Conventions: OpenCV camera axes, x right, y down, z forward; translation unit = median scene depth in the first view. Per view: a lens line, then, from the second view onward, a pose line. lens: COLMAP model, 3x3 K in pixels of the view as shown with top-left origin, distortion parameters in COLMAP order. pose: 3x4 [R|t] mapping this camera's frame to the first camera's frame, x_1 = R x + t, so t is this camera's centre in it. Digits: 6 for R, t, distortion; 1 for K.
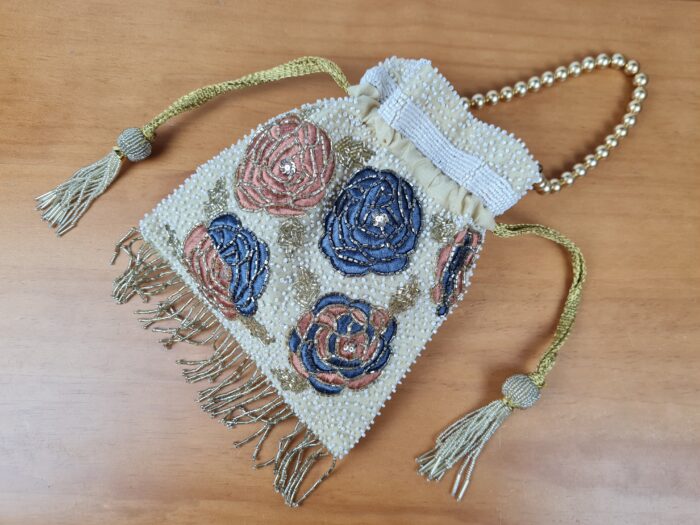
lens RADIAL K [[558.6, 0, 350.0], [0, 558.6, 262.5], [0, 0, 1]] dist [-0.029901, -0.007101]
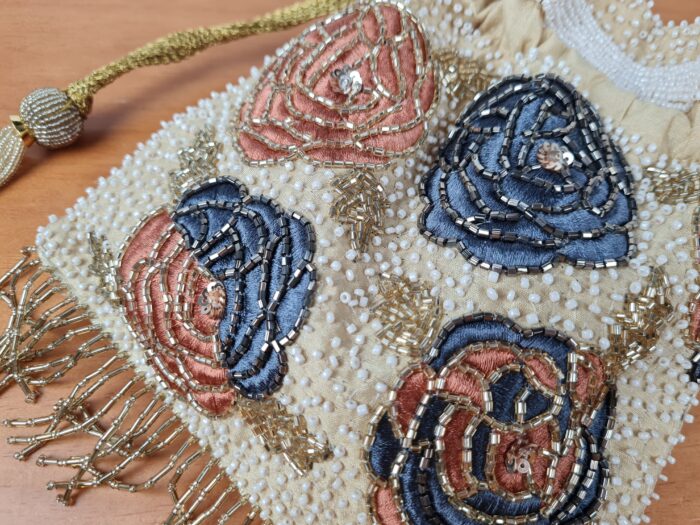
lens RADIAL K [[558.6, 0, 350.0], [0, 558.6, 262.5], [0, 0, 1]] dist [-0.029901, -0.007101]
pose [[0.998067, -0.027767, 0.055606, -0.138751], [0.044344, 0.945011, -0.324017, 0.140640], [-0.043551, 0.325857, 0.944416, 0.582356]]
